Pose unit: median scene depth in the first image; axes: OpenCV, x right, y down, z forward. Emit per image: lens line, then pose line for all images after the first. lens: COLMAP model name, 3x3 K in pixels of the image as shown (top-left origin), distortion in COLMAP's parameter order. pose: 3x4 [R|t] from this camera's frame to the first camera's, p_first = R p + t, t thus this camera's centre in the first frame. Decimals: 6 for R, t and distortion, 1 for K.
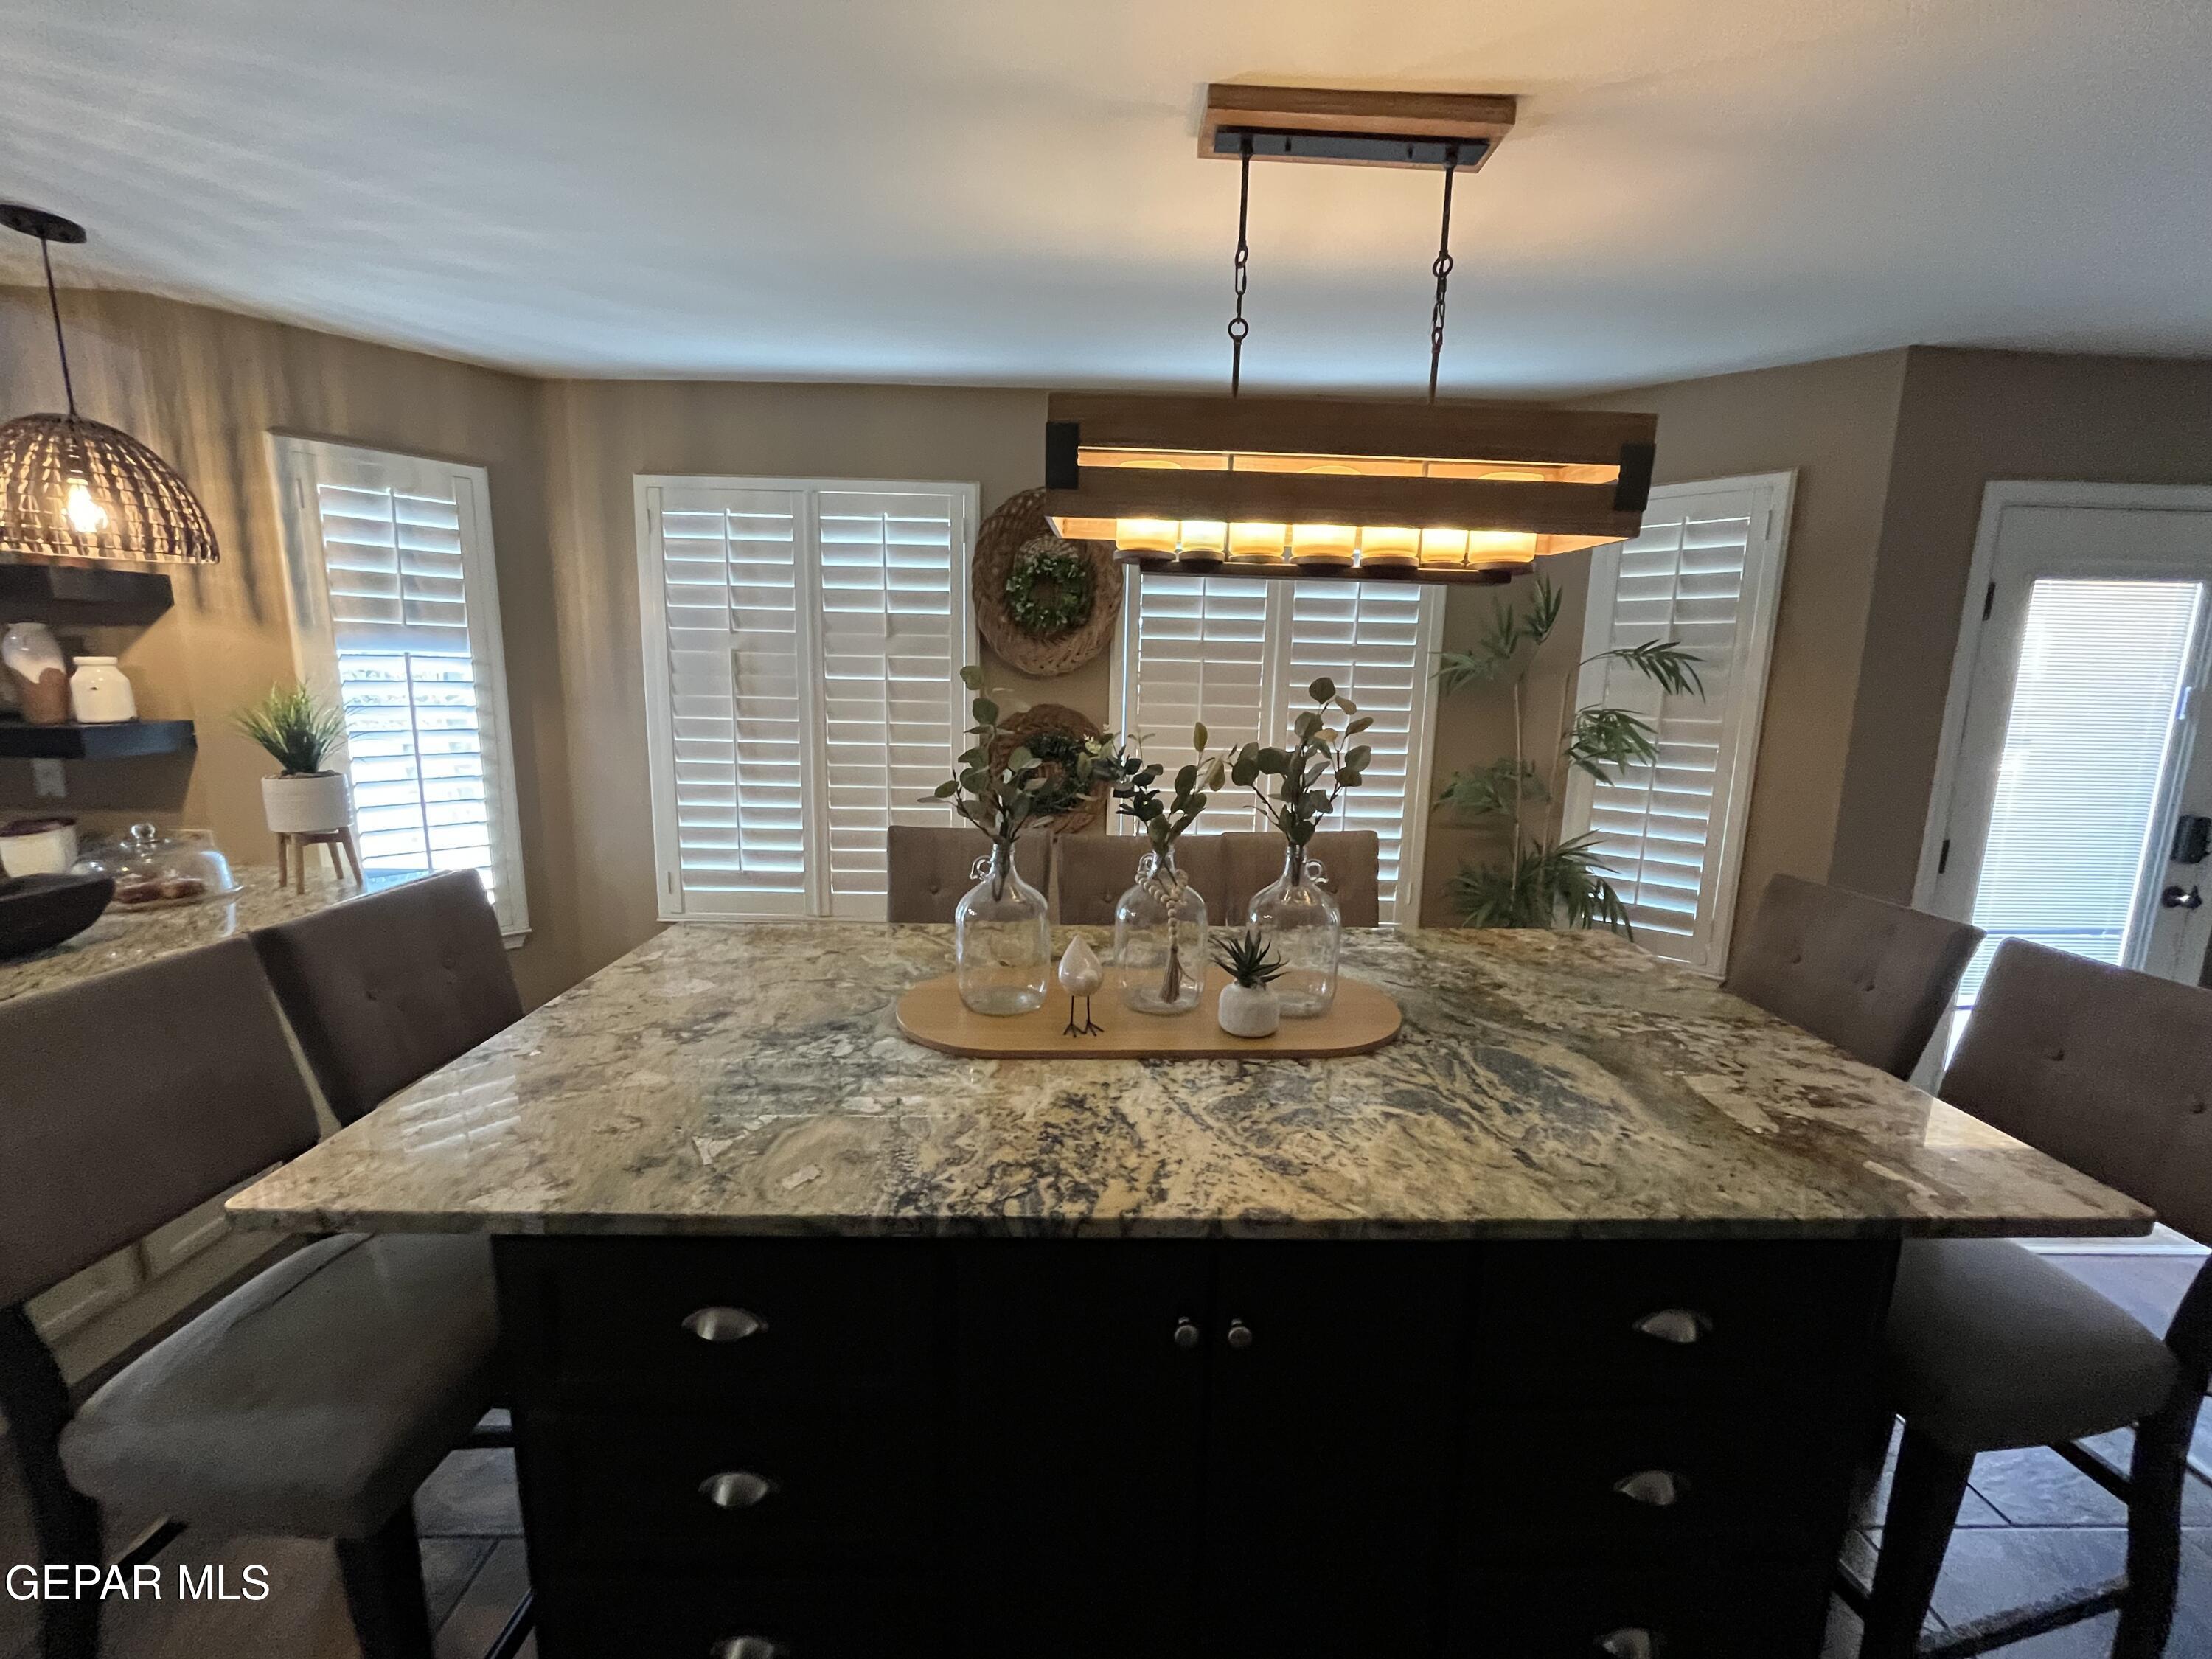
lens RADIAL K [[895.7, 0, 1106.0], [0, 895.7, 829.5], [0, 0, 1]] dist [-0.003703, -0.000115]
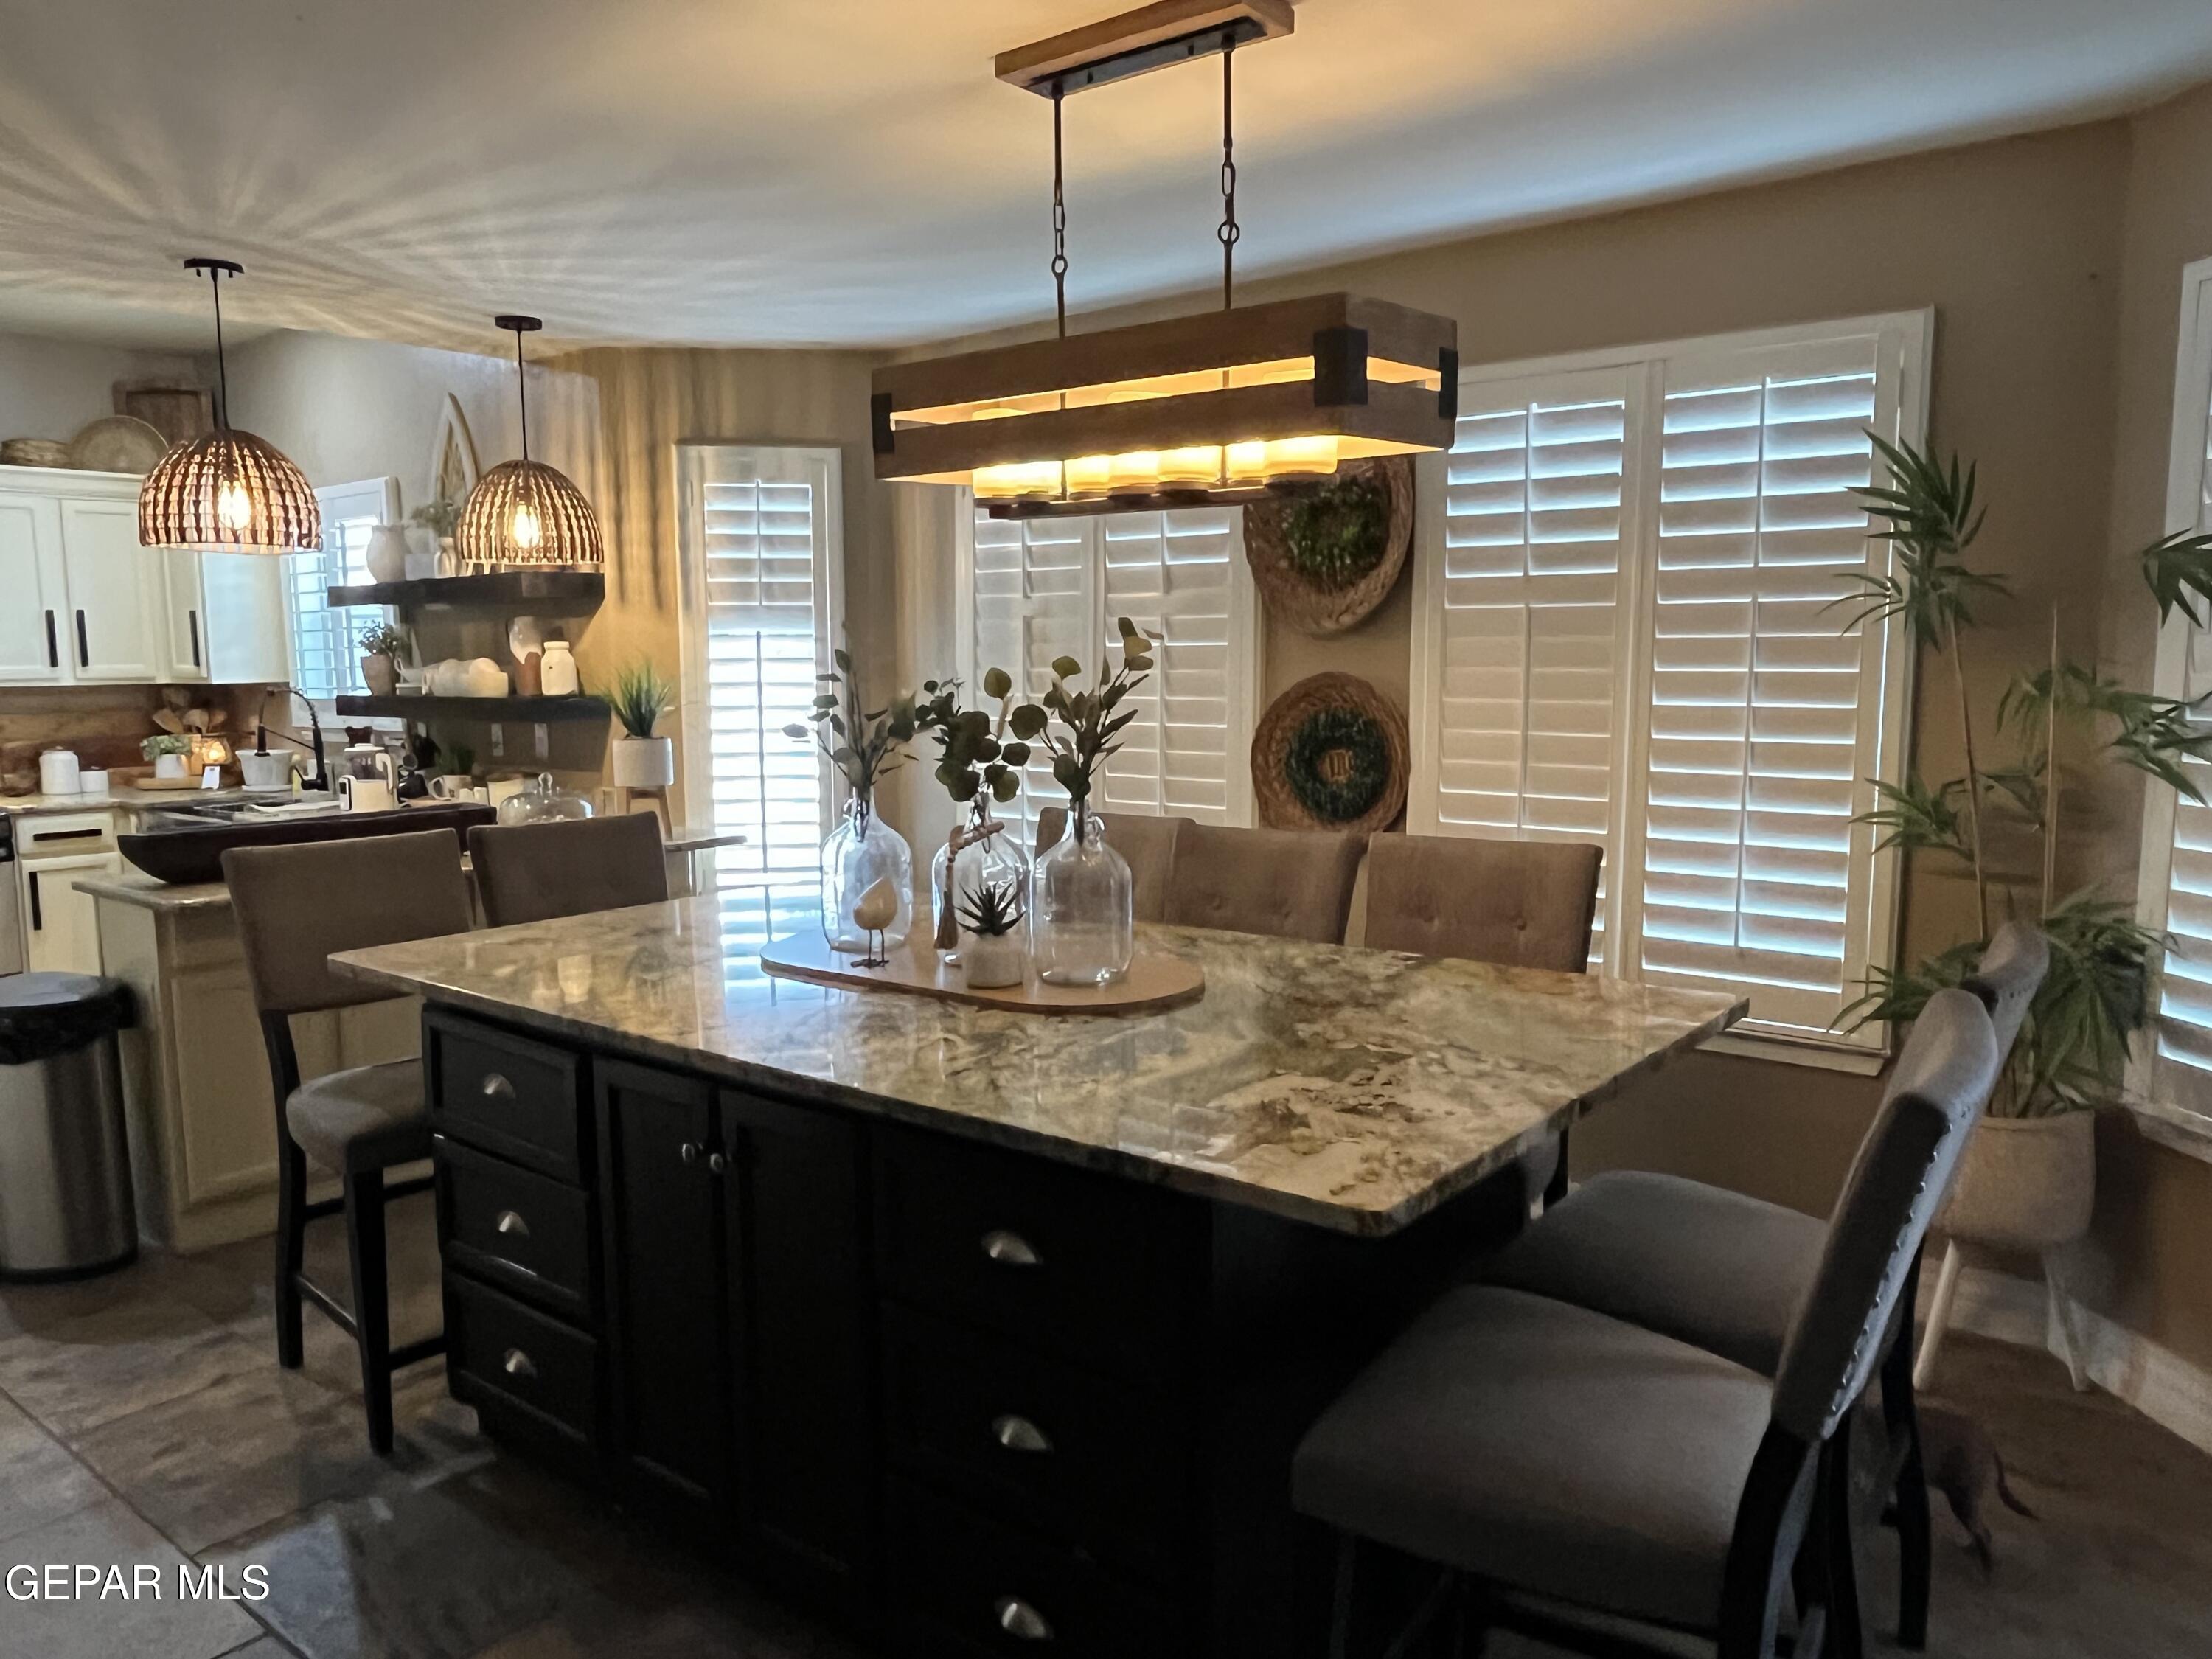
lens RADIAL K [[1547.0, 0, 1116.1], [0, 1547.0, 828.5], [0, 0, 1]] dist [0.001383, -0.004143]
pose [[0.766764, 0.046615, -0.640234, 0.780446], [-0.087419, 0.995651, -0.032202, 0.059047], [0.635949, 0.080660, 0.767504, -0.121191]]
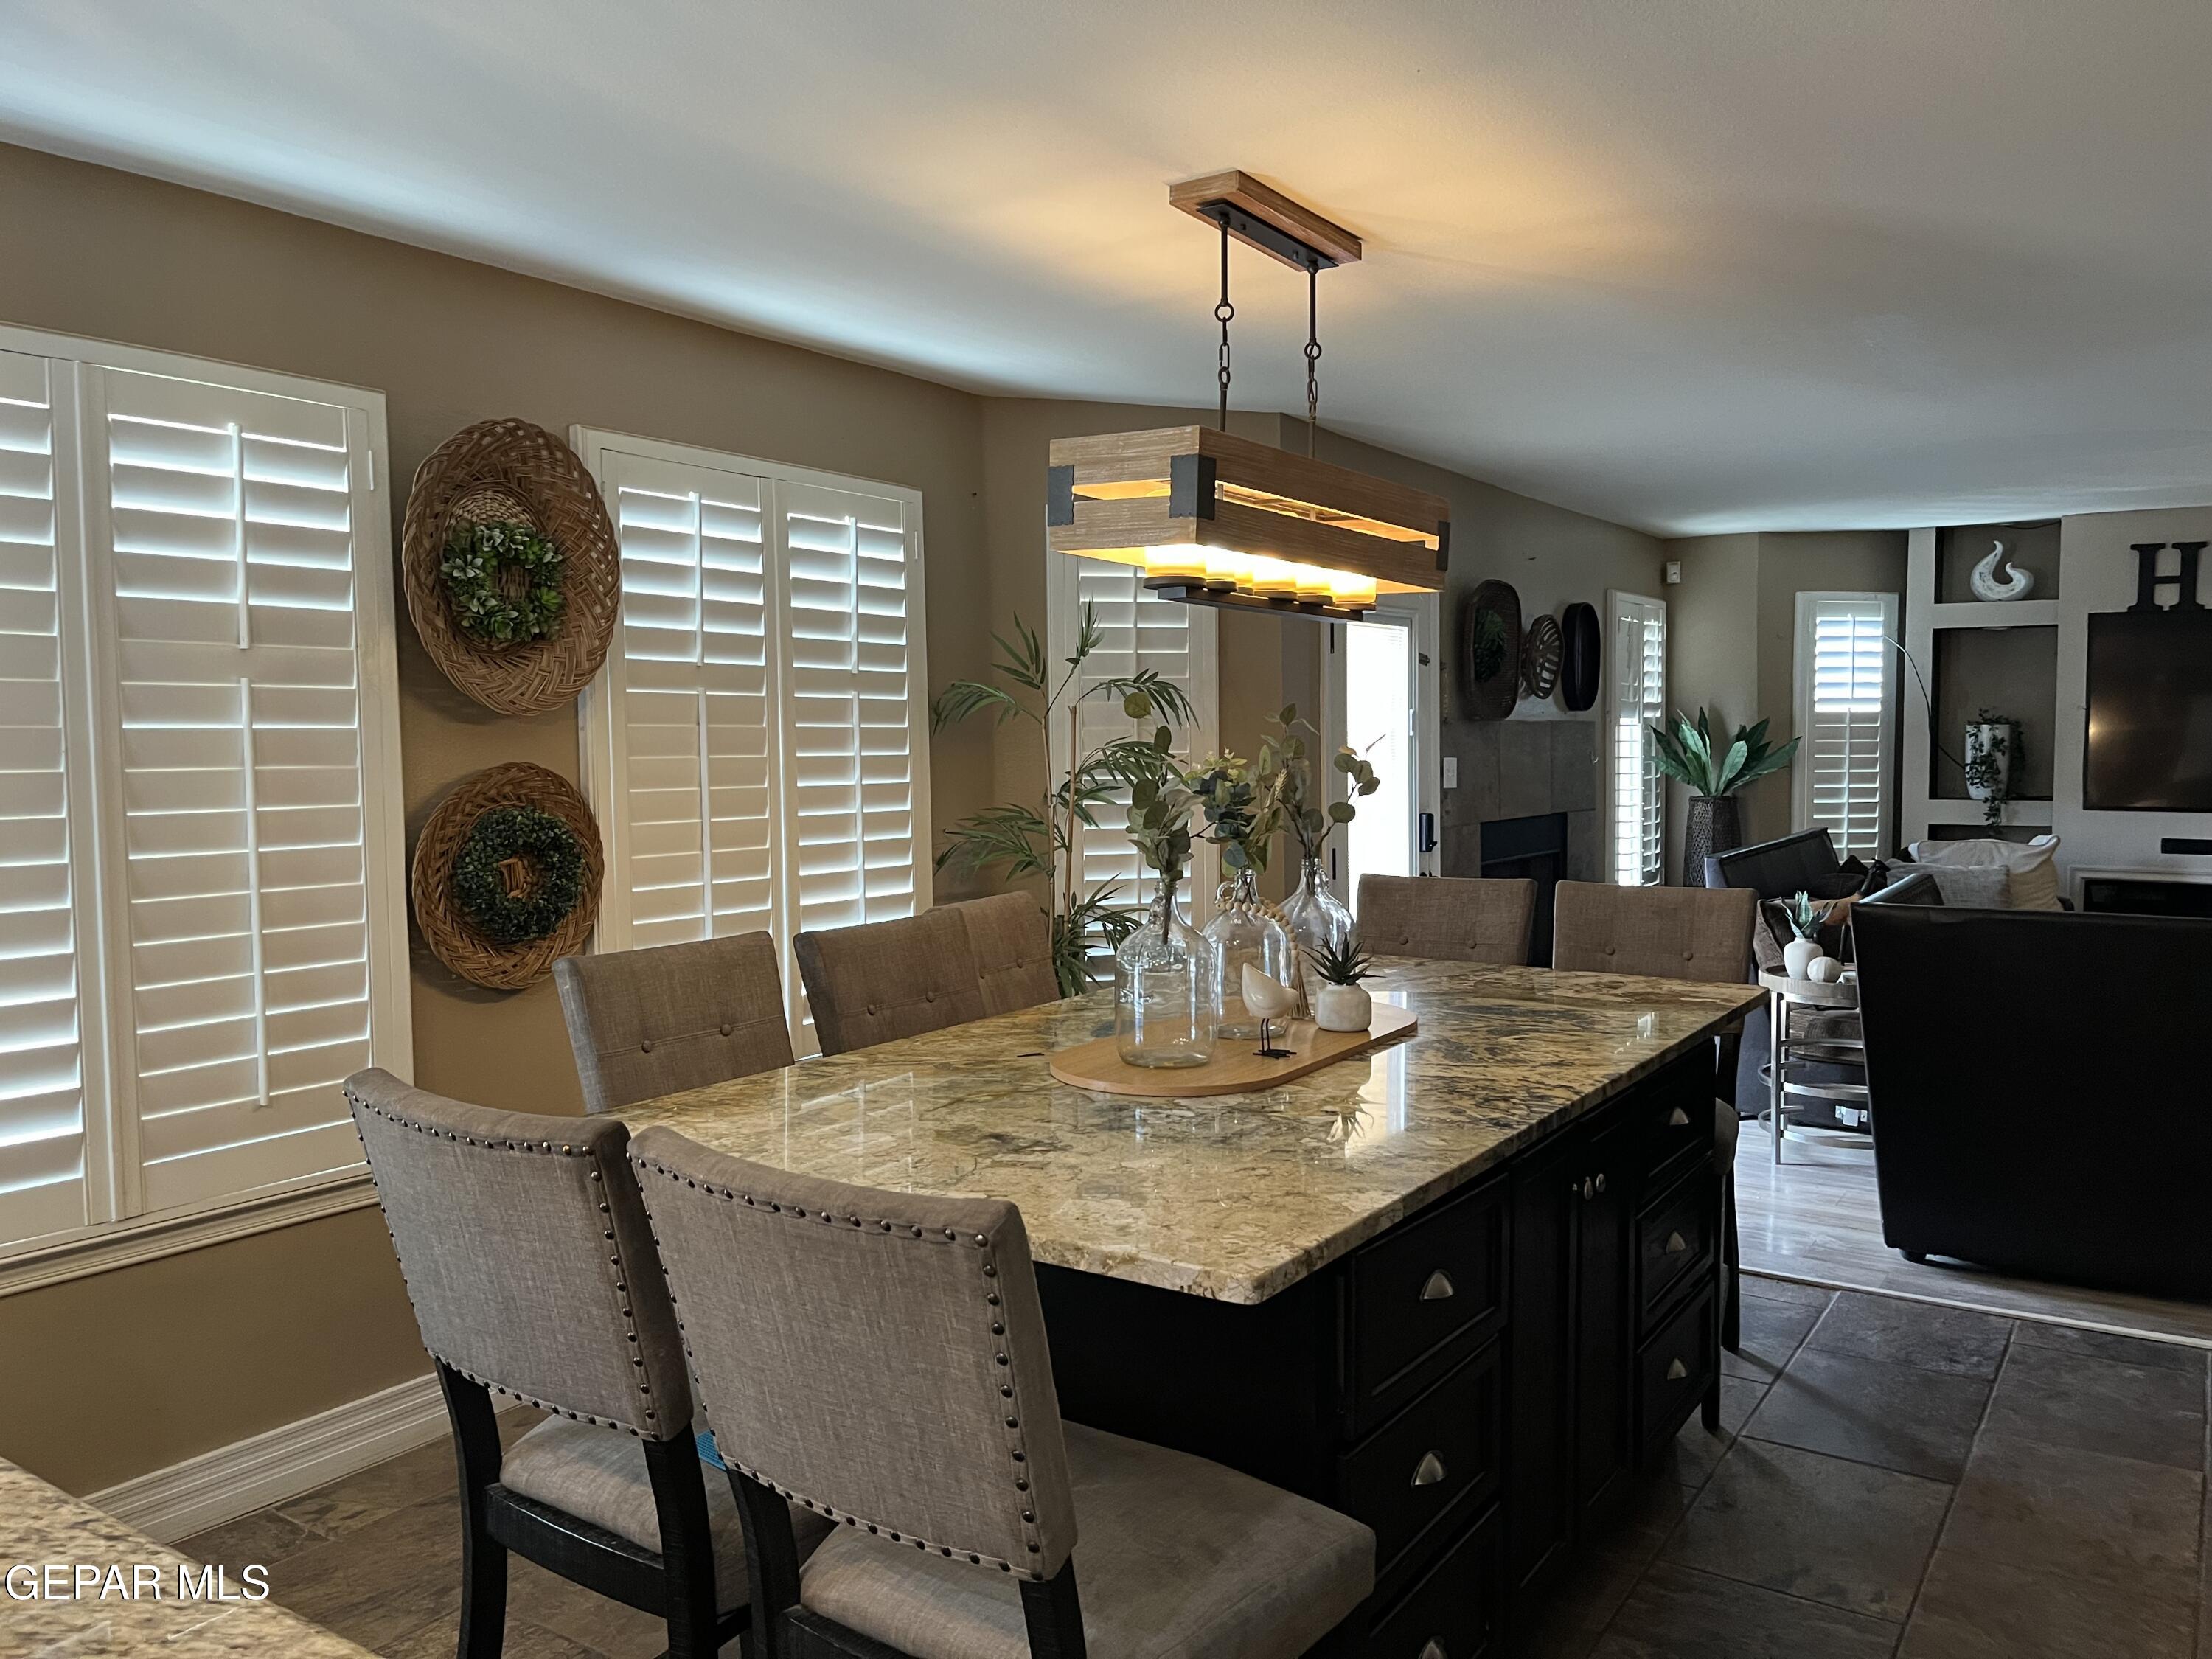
lens RADIAL K [[1674.8, 0, 1106.0], [0, 1674.8, 829.5], [0, 0, 1]] dist [0.099965, -0.131866]
pose [[0.578558, -0.069894, 0.812641, -0.956785], [0.158021, 0.987050, -0.027608, -0.000658], [-0.800188, 0.144387, 0.582110, 0.020620]]
